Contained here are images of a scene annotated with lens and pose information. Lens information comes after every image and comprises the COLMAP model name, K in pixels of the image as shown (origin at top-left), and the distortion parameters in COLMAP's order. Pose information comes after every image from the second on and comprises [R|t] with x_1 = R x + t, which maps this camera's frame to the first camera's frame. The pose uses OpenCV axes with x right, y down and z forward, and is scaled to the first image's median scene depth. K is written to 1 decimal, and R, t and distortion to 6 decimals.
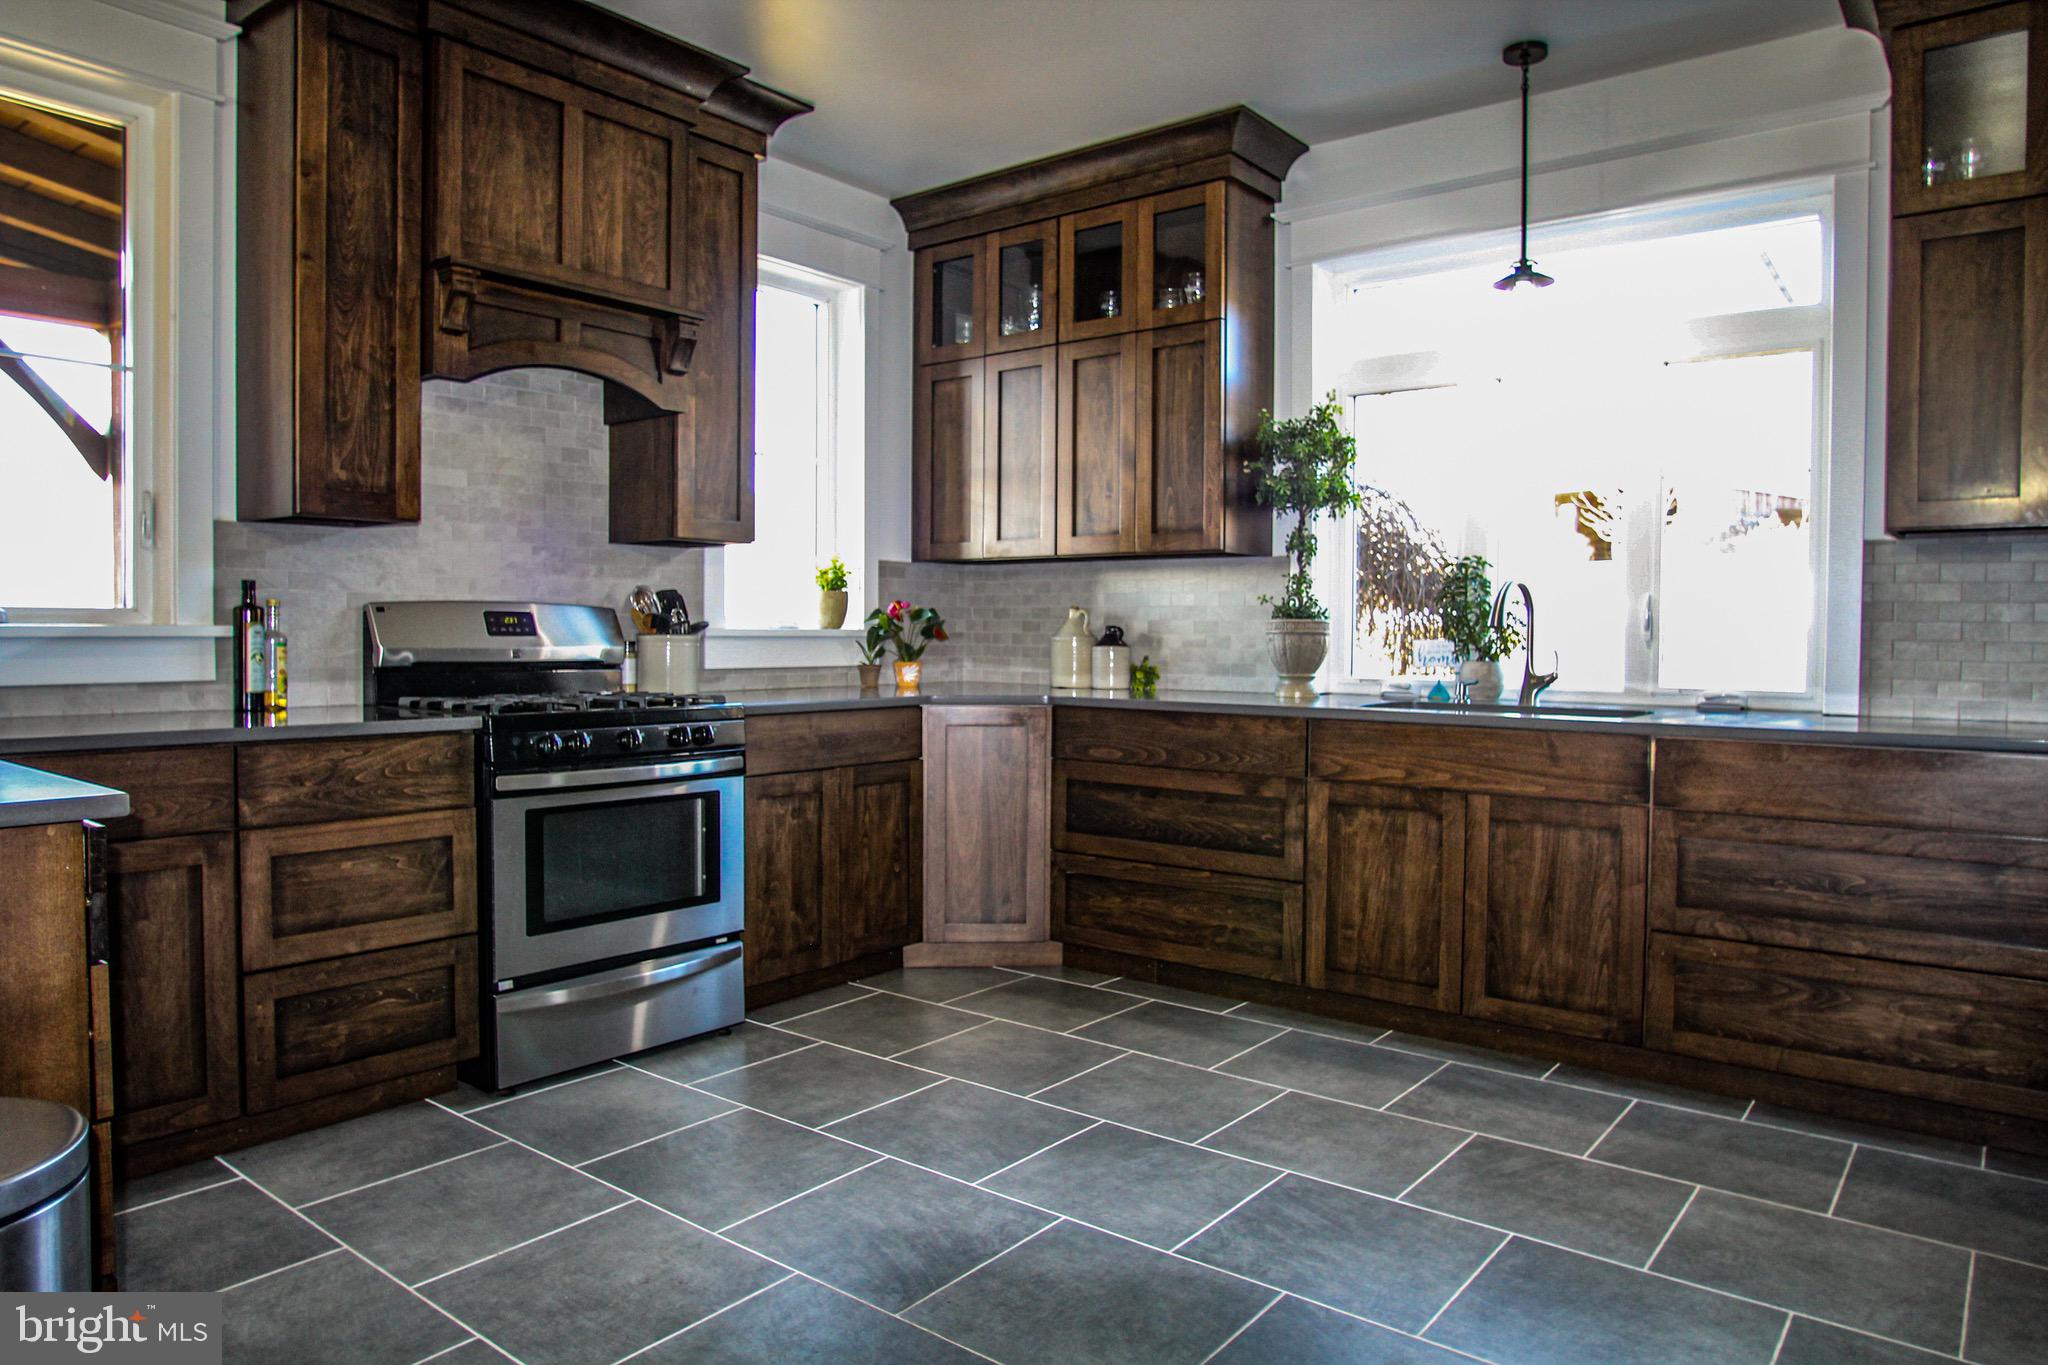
lens RADIAL K [[1320.2, 0, 1029.0], [0, 1320.2, 677.3], [0, 0, 1]] dist [-0.077868, 0.041372]
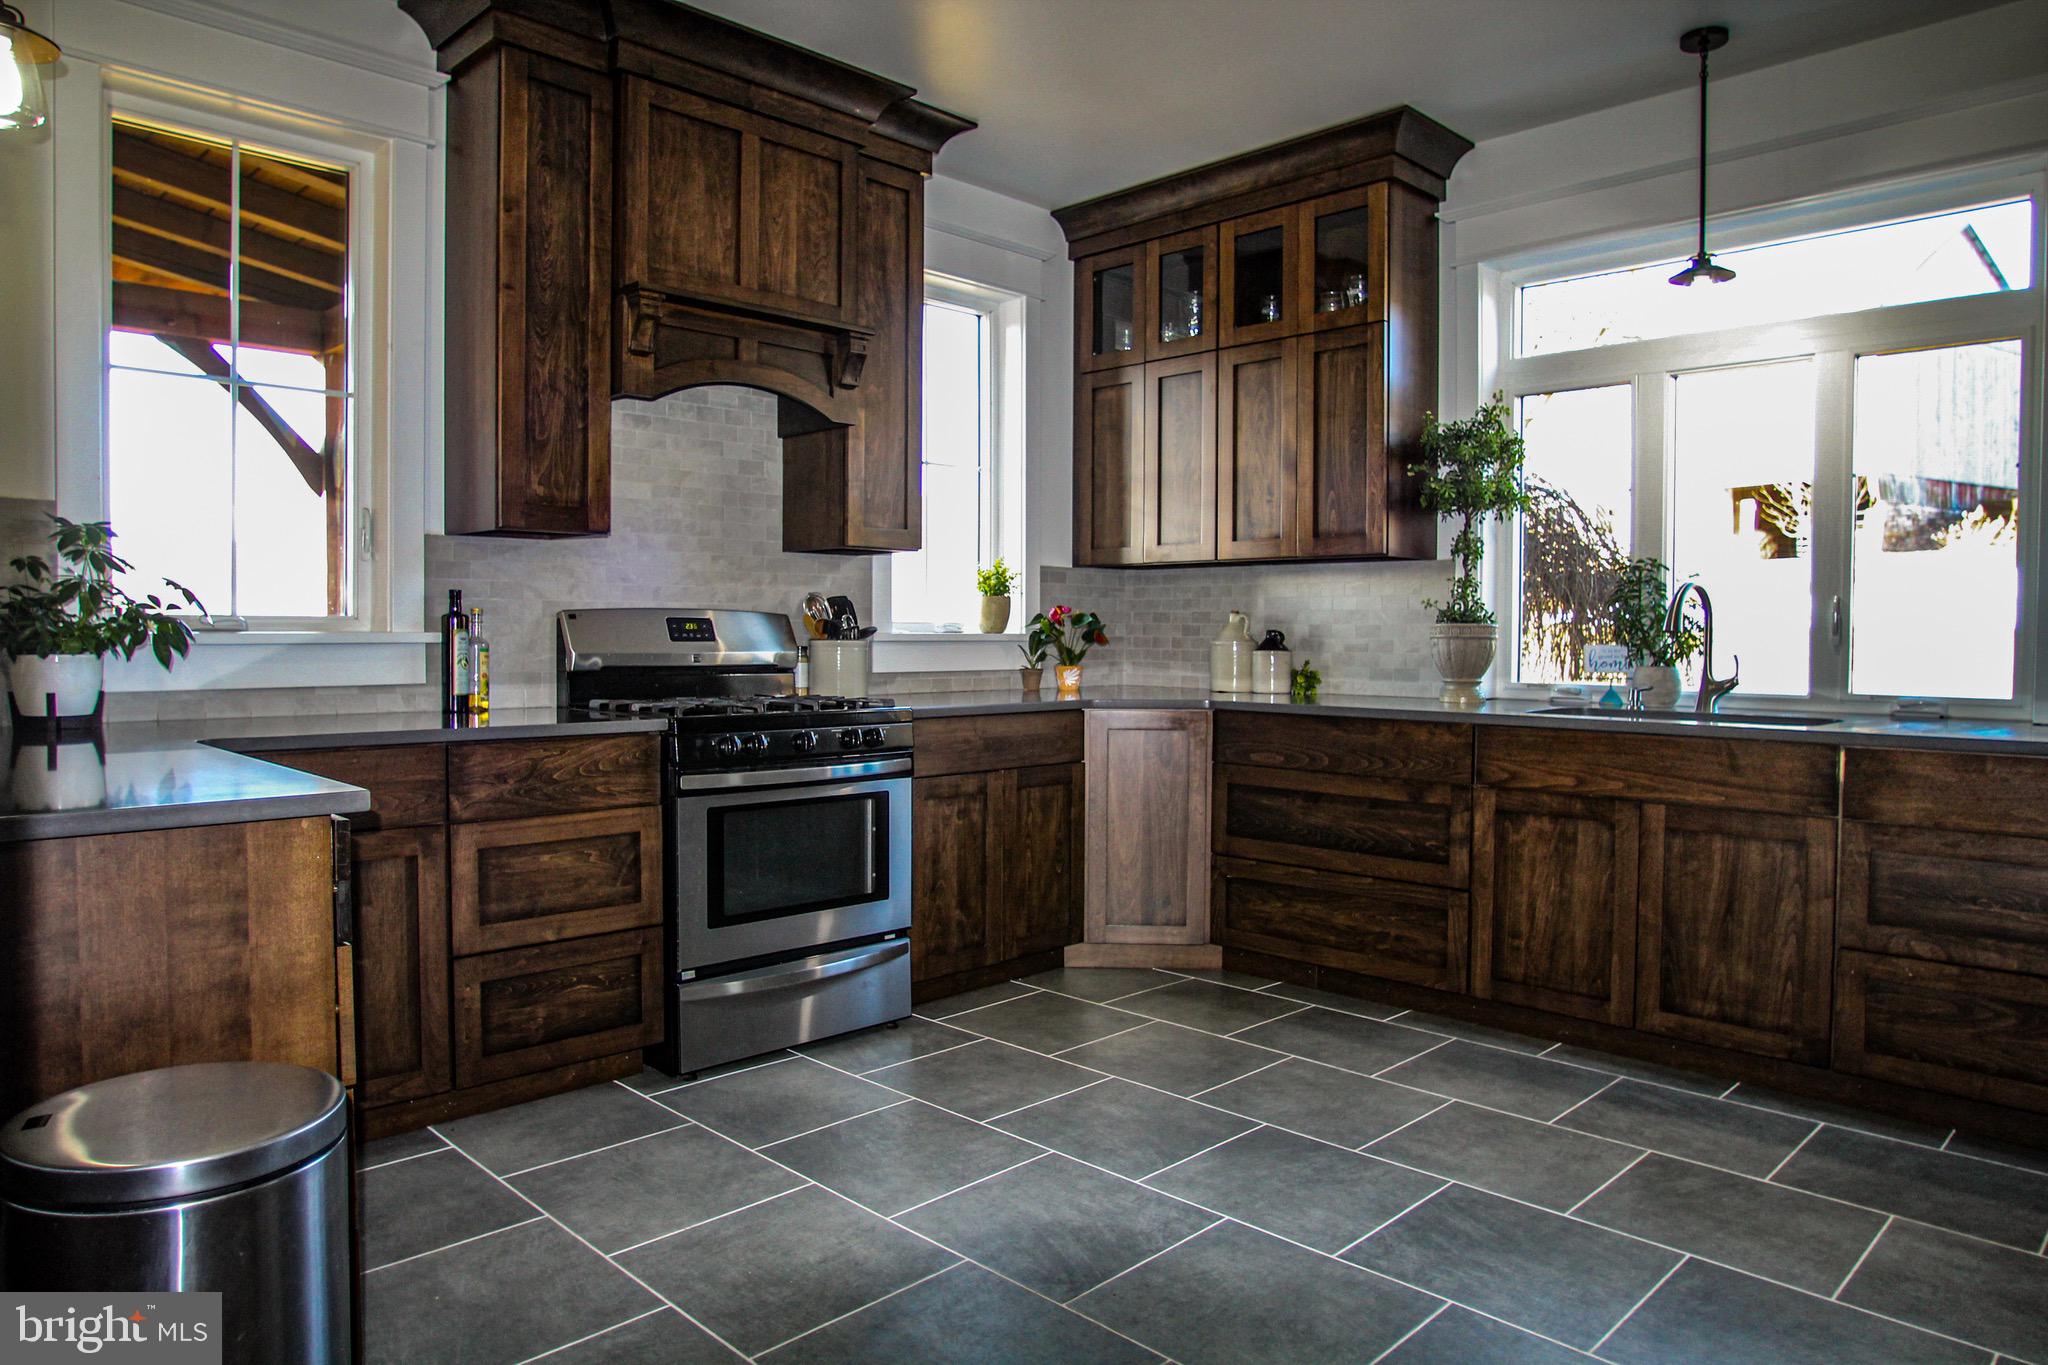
lens RADIAL K [[1320.2, 0, 1027.6], [0, 1320.2, 676.4], [0, 0, 1]] dist [-0.077868, 0.041372]
pose [[0.993231, 0.002082, -0.116138, -0.007147], [-0.002246, 0.999997, -0.001277, -0.002895], [0.116135, 0.001529, 0.993232, -0.015282]]
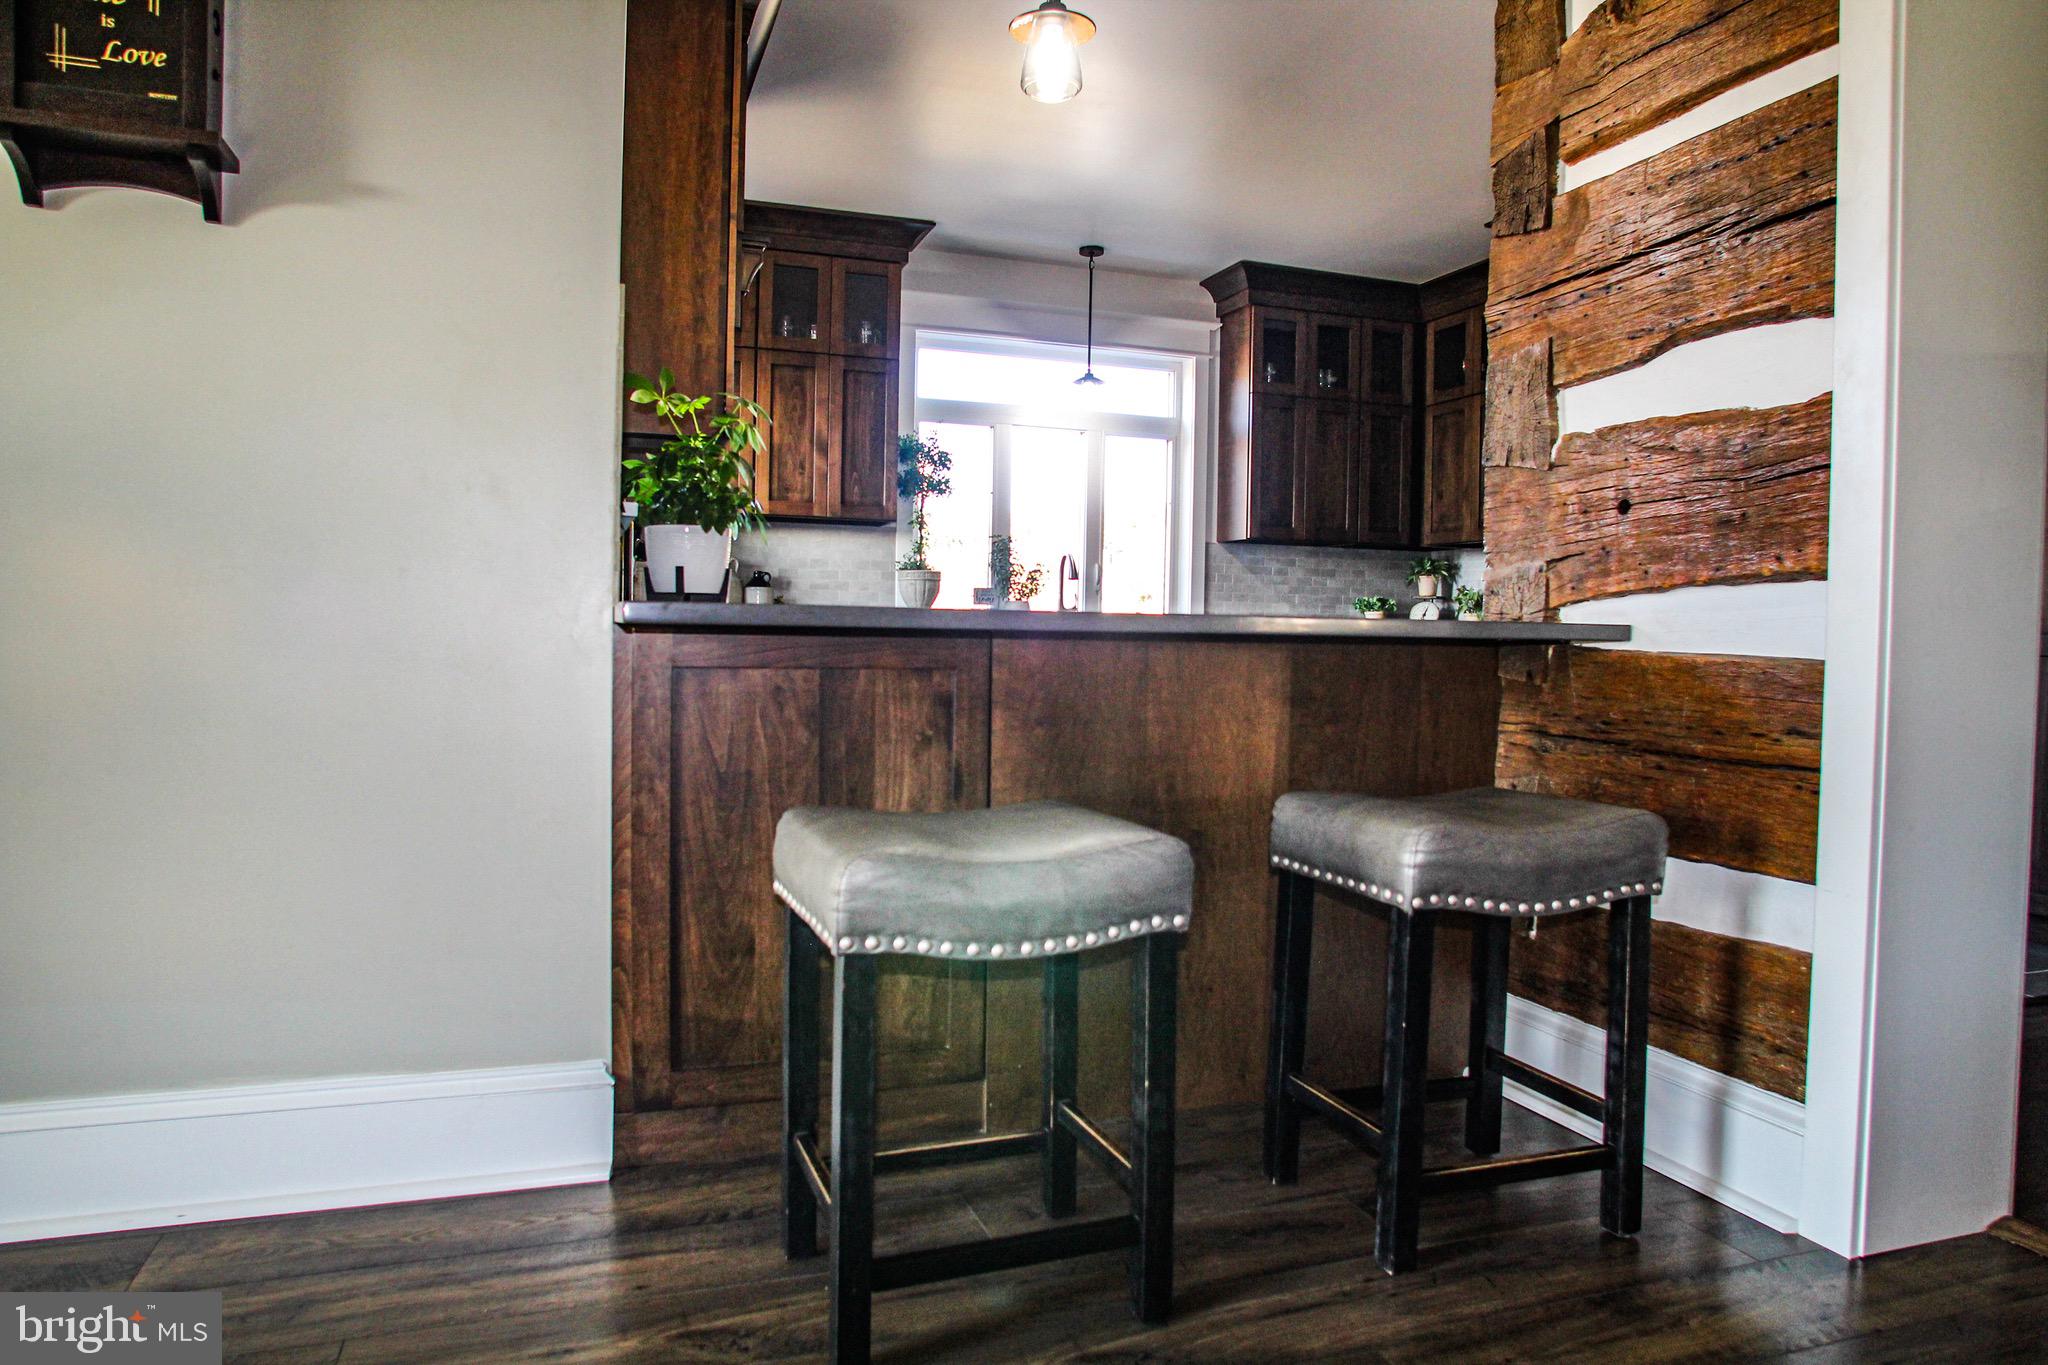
lens RADIAL K [[1320.2, 0, 1022.5], [0, 1320.2, 679.6], [0, 0, 1]] dist [-0.077868, 0.041372]
pose [[0.533341, -0.027643, 0.845448, -1.160847], [0.014823, 0.999618, 0.023333, 0.052943], [-0.845770, 0.000088, 0.533547, 0.128881]]
